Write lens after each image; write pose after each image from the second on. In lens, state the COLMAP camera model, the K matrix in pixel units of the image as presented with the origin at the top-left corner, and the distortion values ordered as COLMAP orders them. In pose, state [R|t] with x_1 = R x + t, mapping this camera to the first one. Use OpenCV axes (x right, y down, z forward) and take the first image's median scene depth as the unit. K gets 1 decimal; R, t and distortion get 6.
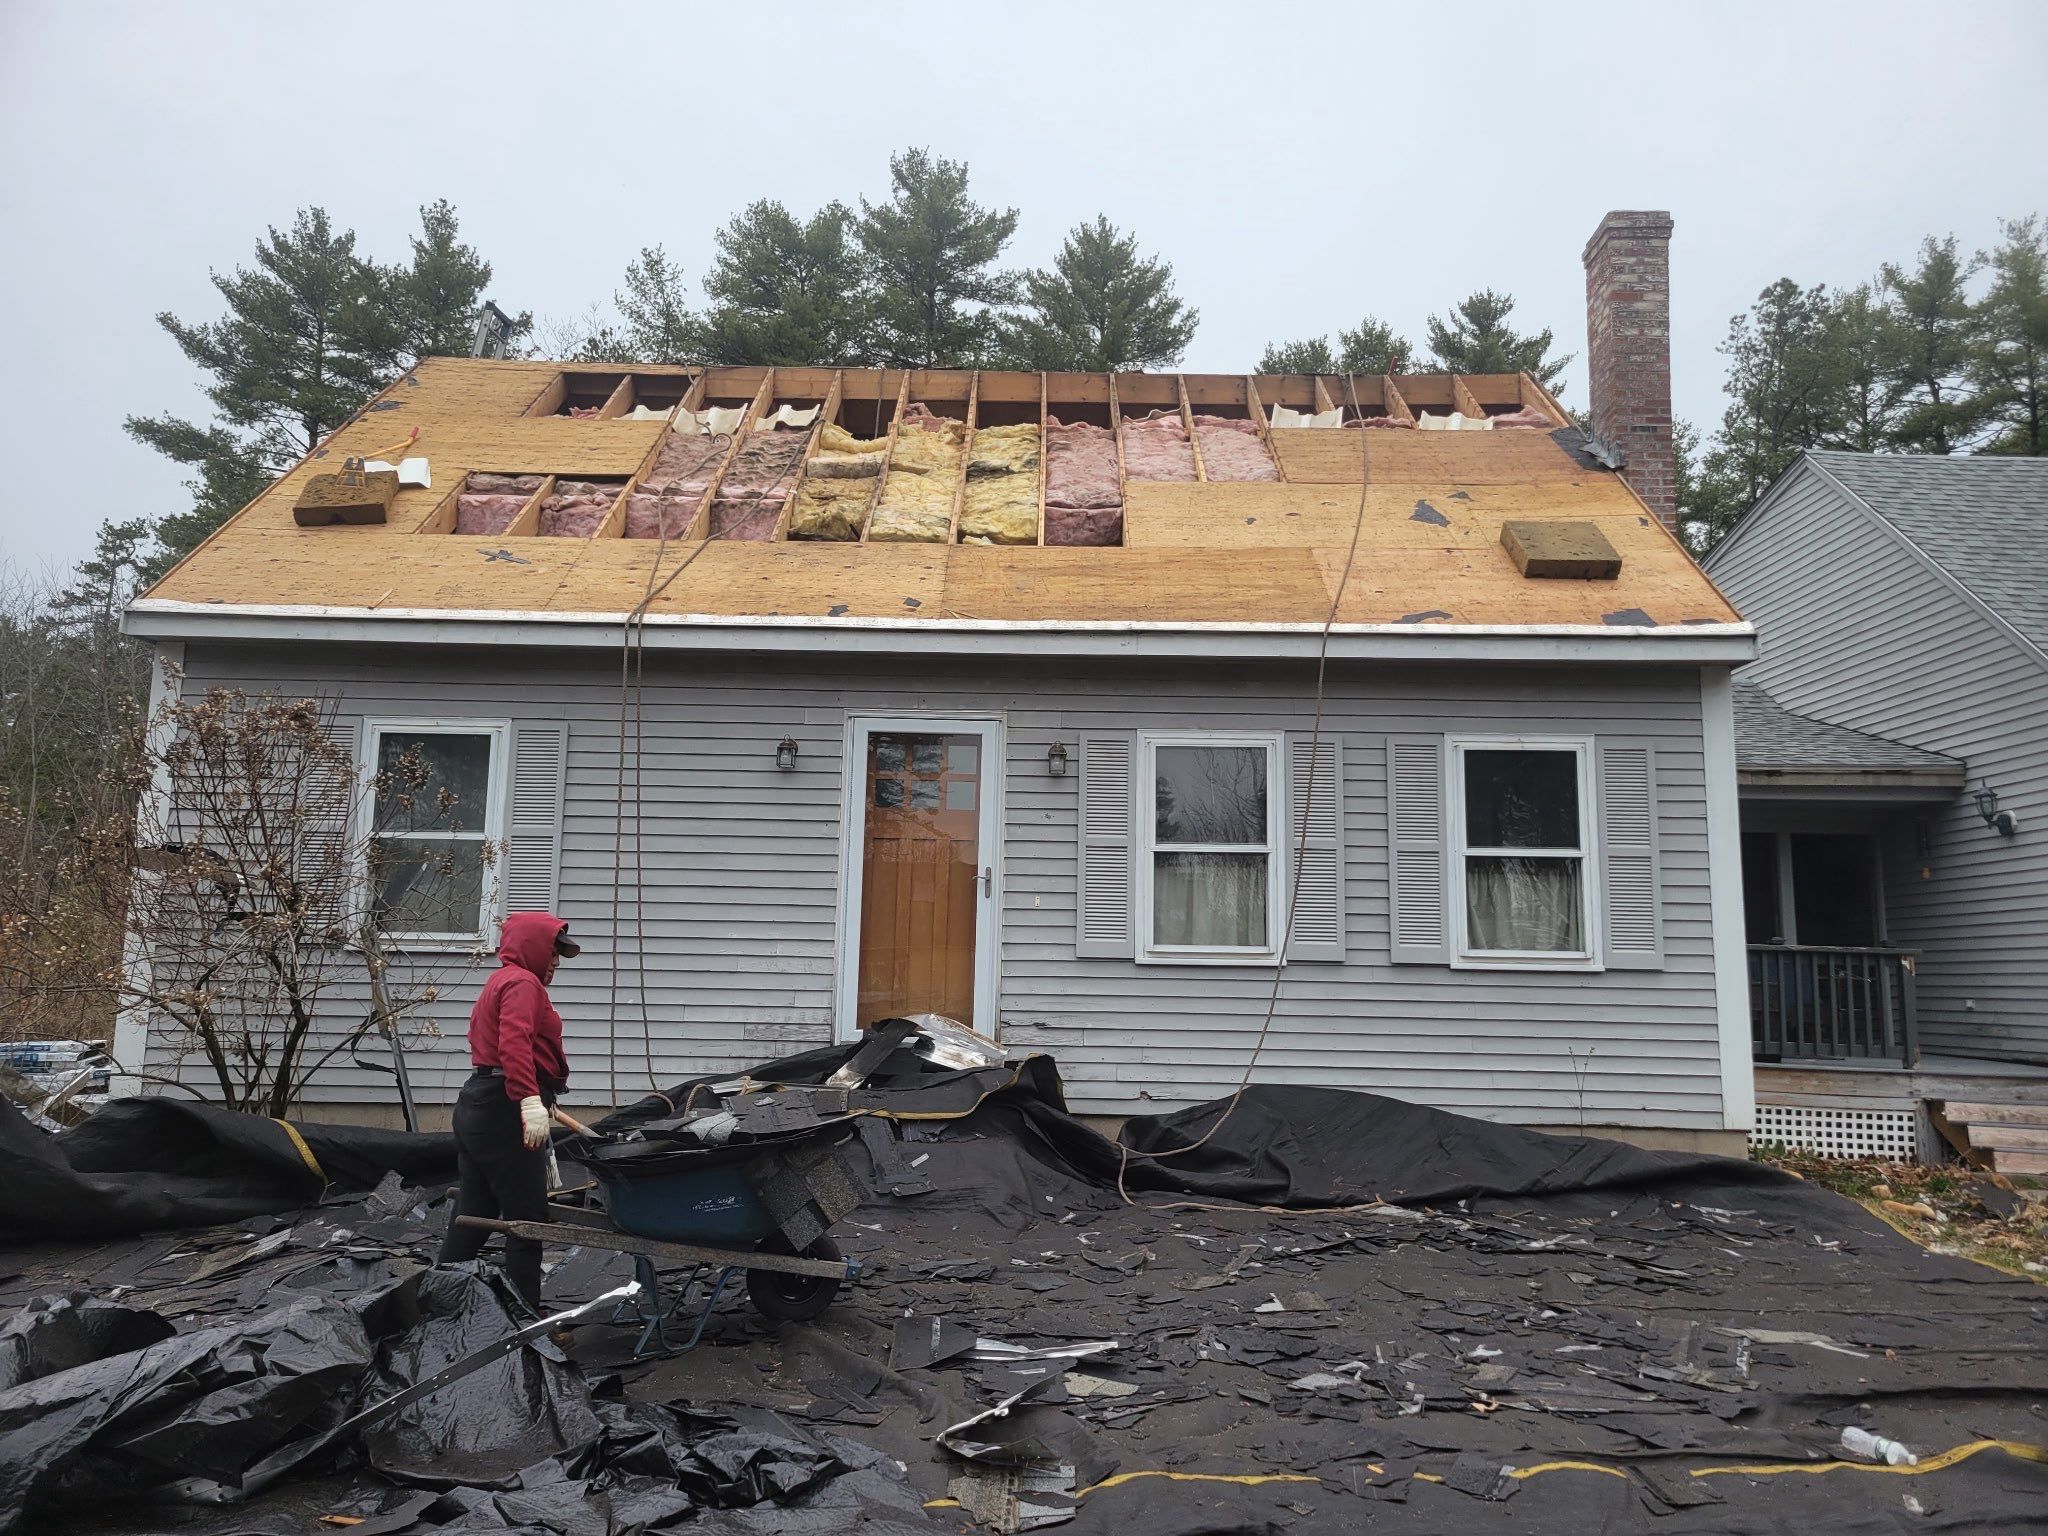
lens RADIAL K [[1530.8, 0, 1038.4], [0, 1530.8, 774.3], [0, 0, 1]] dist [0.073462, -0.052937]
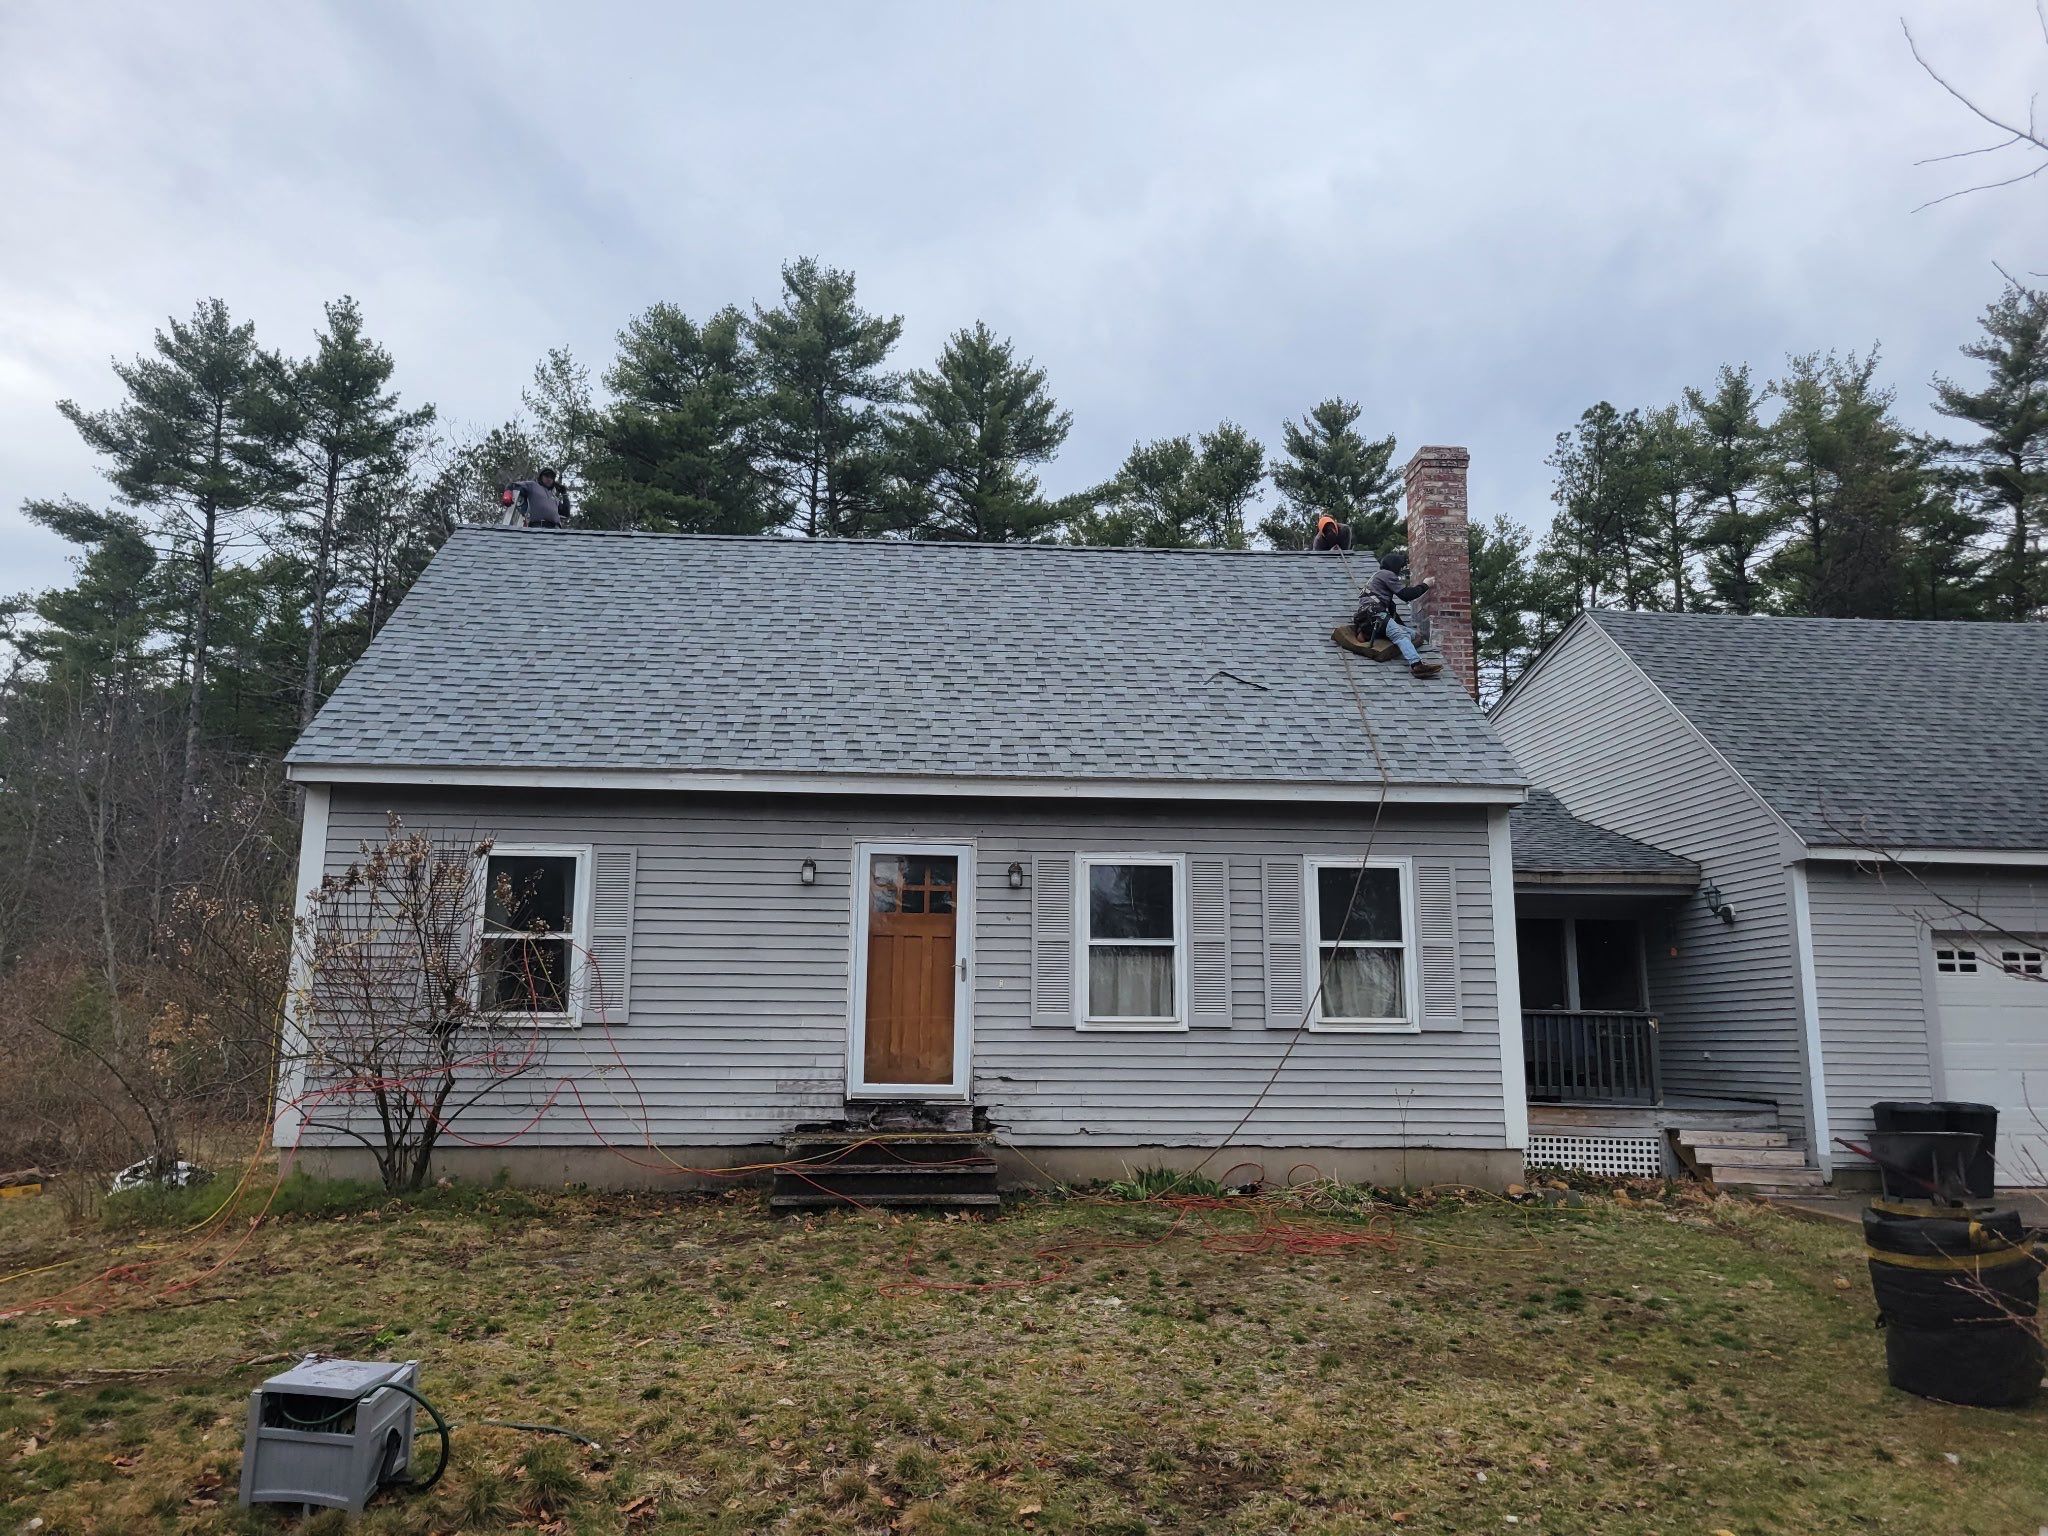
lens RADIAL K [[1530.8, 0, 1025.2], [0, 1530.8, 781.3], [0, 0, 1]] dist [0.073462, -0.052937]
pose [[0.996850, 0.002294, 0.079276, -0.067532], [0.000725, 0.999276, -0.038030, -0.032405], [-0.079306, 0.037968, 0.996127, -0.254838]]
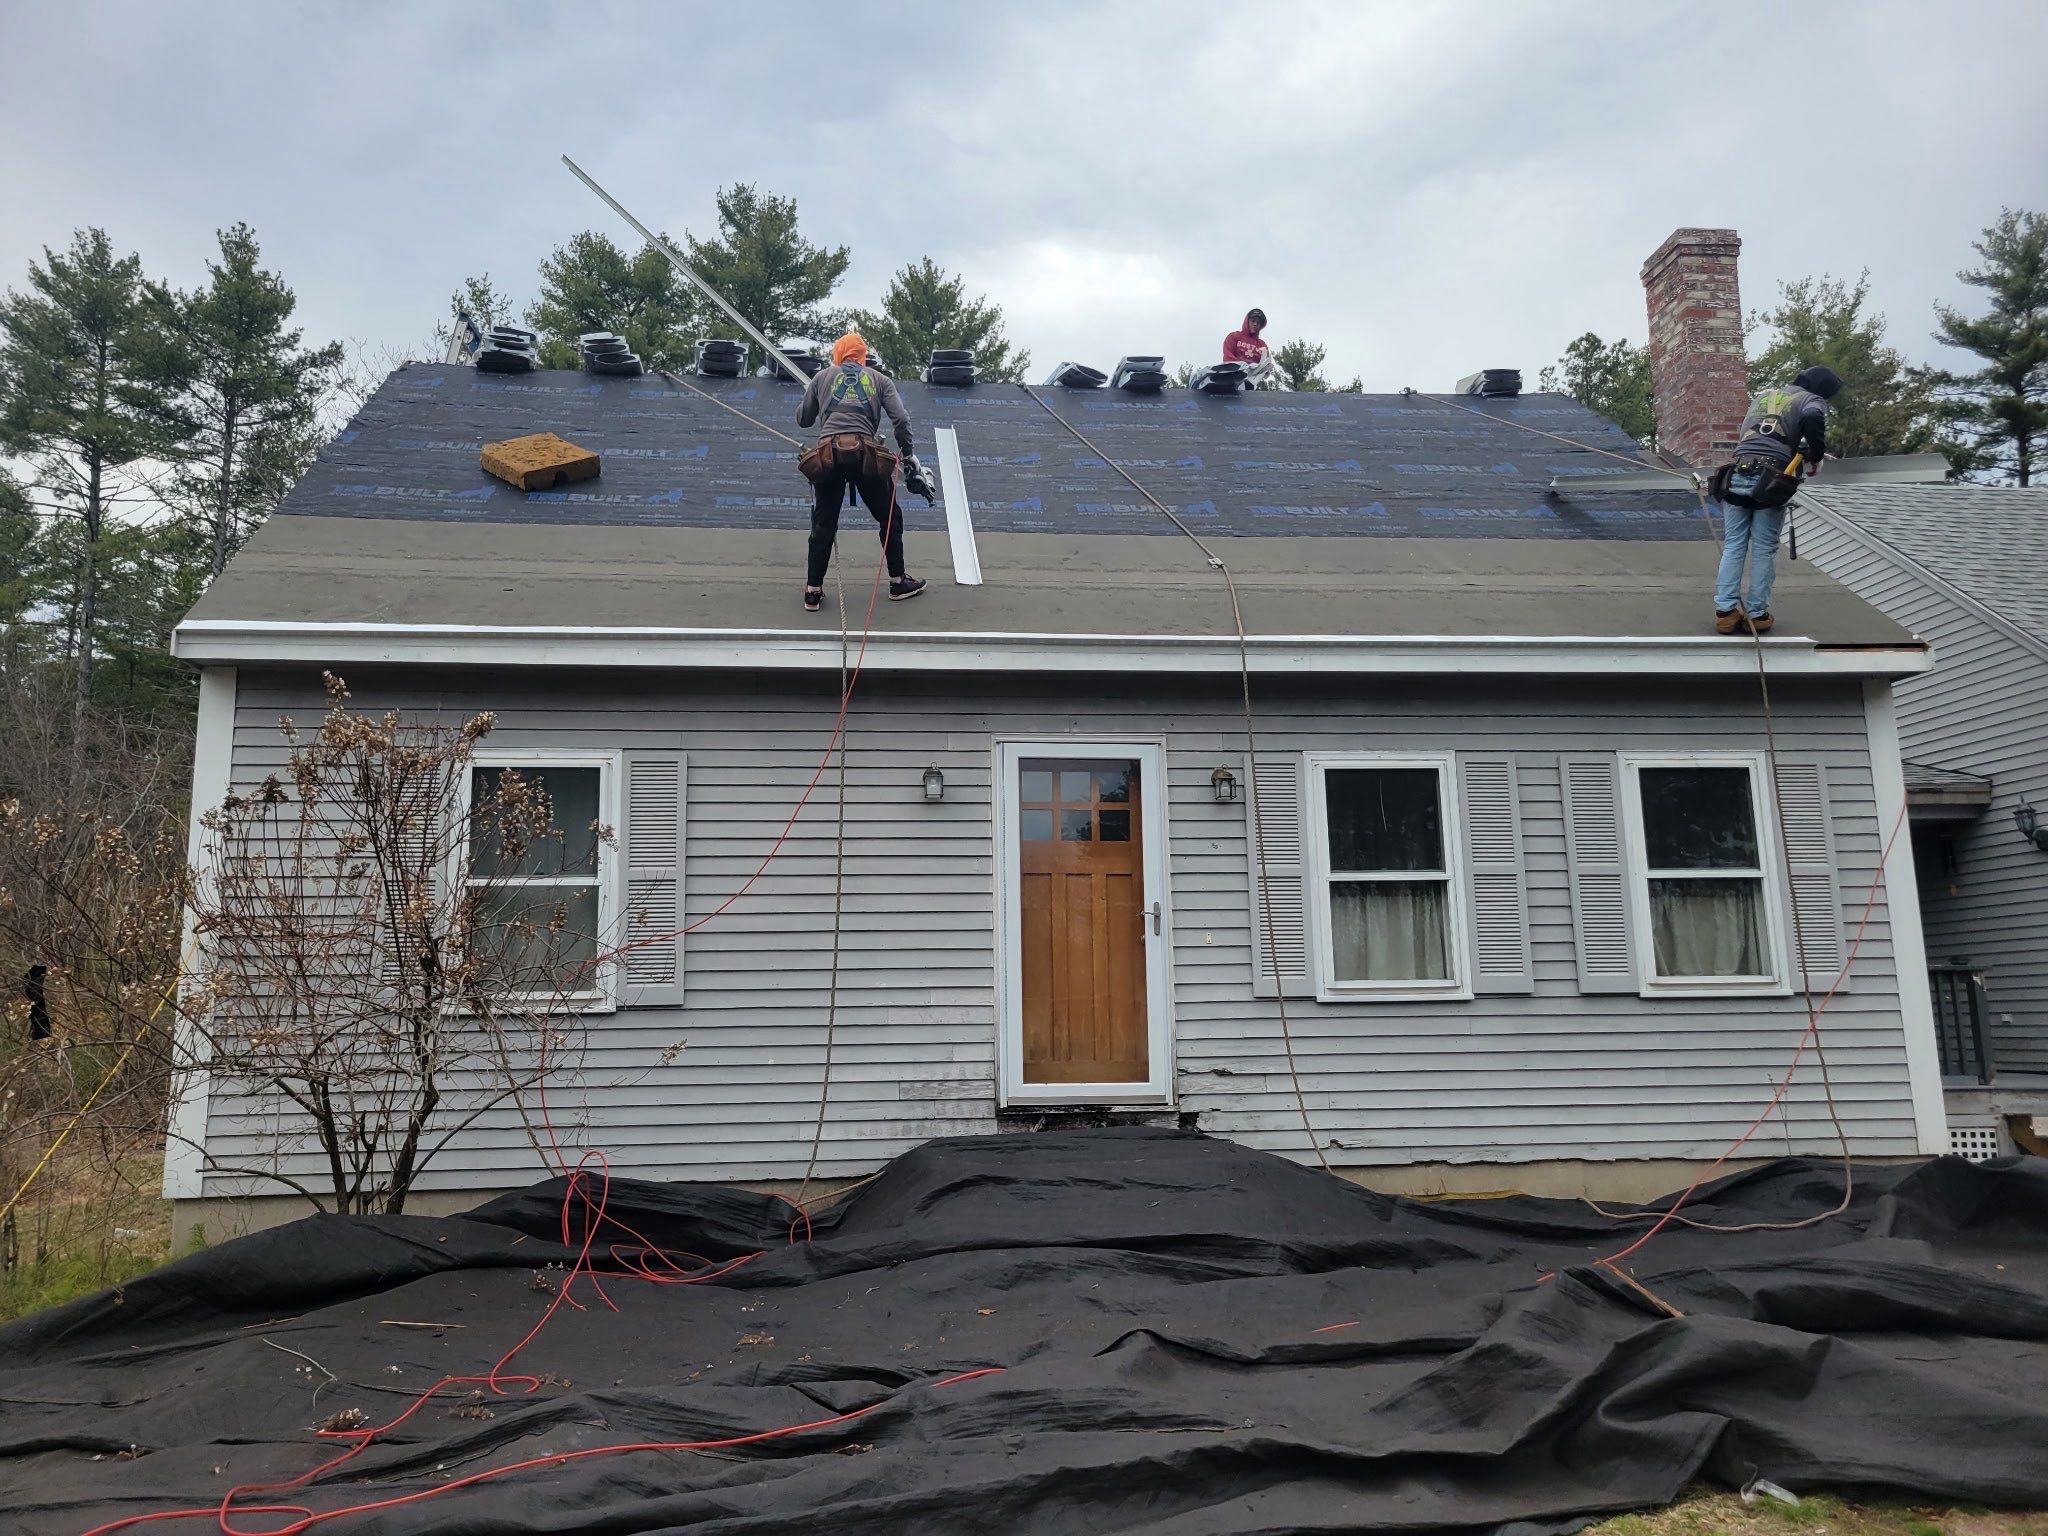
lens RADIAL K [[1530.8, 0, 999.7], [0, 1530.8, 783.0], [0, 0, 1]] dist [0.073462, -0.052937]
pose [[0.993332, -0.016218, 0.114139, -0.183982], [0.018985, 0.999551, -0.023195, 0.006697], [-0.113712, 0.025207, 0.993194, 0.071379]]
